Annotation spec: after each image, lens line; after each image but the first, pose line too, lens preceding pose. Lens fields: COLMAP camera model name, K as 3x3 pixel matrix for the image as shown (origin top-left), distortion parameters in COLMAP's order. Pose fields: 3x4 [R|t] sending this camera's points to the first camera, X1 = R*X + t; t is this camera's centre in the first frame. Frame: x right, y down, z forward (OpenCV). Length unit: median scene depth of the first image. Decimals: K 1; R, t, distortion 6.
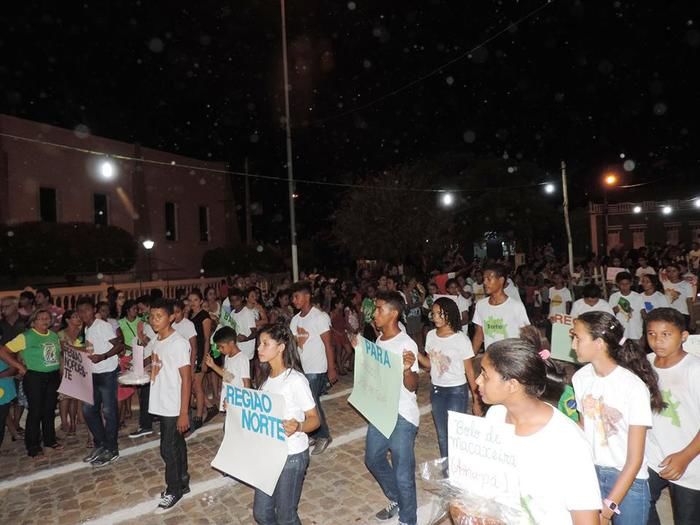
lens RADIAL K [[505.1, 0, 350.0], [0, 505.1, 262.5], [0, 0, 1]] dist [-0.010198, 0.001252]
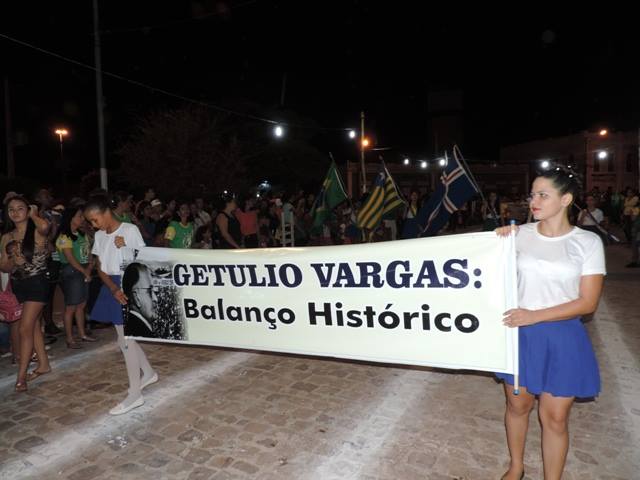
lens RADIAL K [[461.8, 0, 320.0], [0, 461.8, 240.0], [0, 0, 1]] dist [-0.010198, 0.001252]
pose [[0.909204, 0.006728, 0.416297, -0.094514], [-0.030710, 0.998229, 0.050939, 0.037381], [-0.415217, -0.059098, 0.907801, 0.079474]]
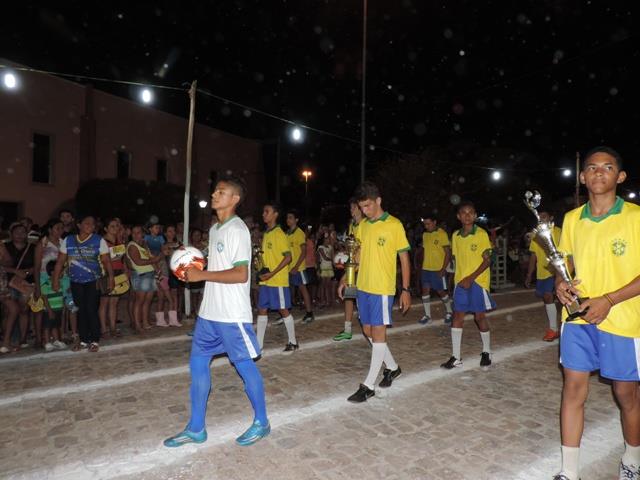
lens RADIAL K [[470.1, 0, 319.9], [0, 470.1, 226.8], [0, 0, 1]] dist [-0.006532, -0.000932]
pose [[0.997668, 0.063663, -0.024623, -0.174829], [-0.064352, 0.997526, -0.028297, 0.057633], [0.022761, 0.029815, 0.999296, -0.172301]]
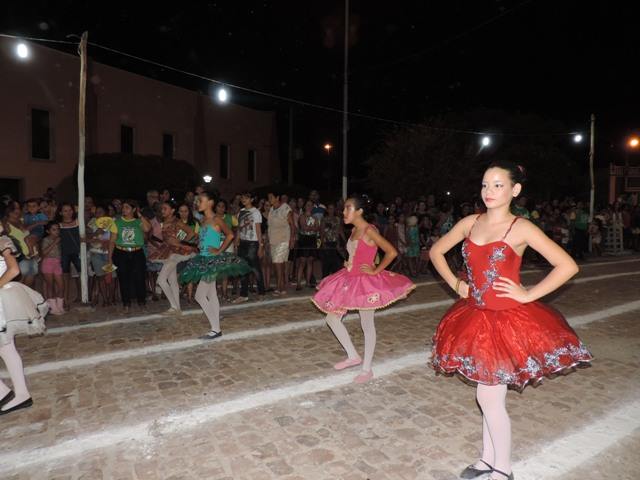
lens RADIAL K [[461.8, 0, 320.0], [0, 461.8, 240.0], [0, 0, 1]] dist [-0.010198, 0.001252]
pose [[0.992438, 0.066192, -0.103371, -0.044746], [-0.060015, 0.996284, 0.061775, 0.045500], [0.107076, -0.055104, 0.992723, -0.071461]]
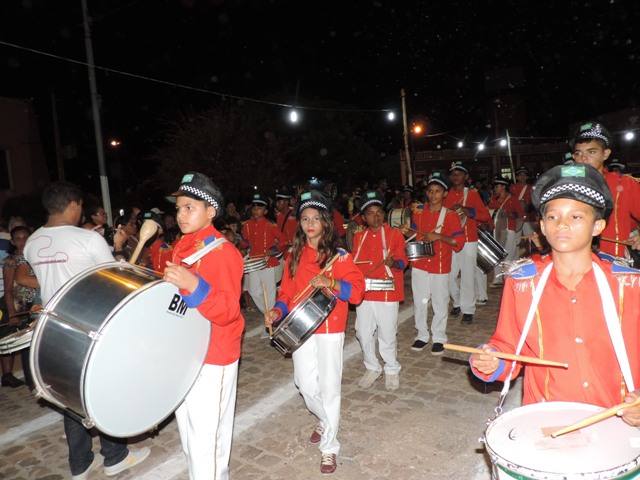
lens RADIAL K [[455.8, 0, 320.0], [0, 455.8, 240.0], [0, 0, 1]] dist [-0.005276, 0.001035]
pose [[0.955374, -0.045274, 0.291908, 0.001636], [0.027478, 0.997521, 0.064780, 0.028064], [-0.294118, -0.053868, 0.954250, 0.193876]]
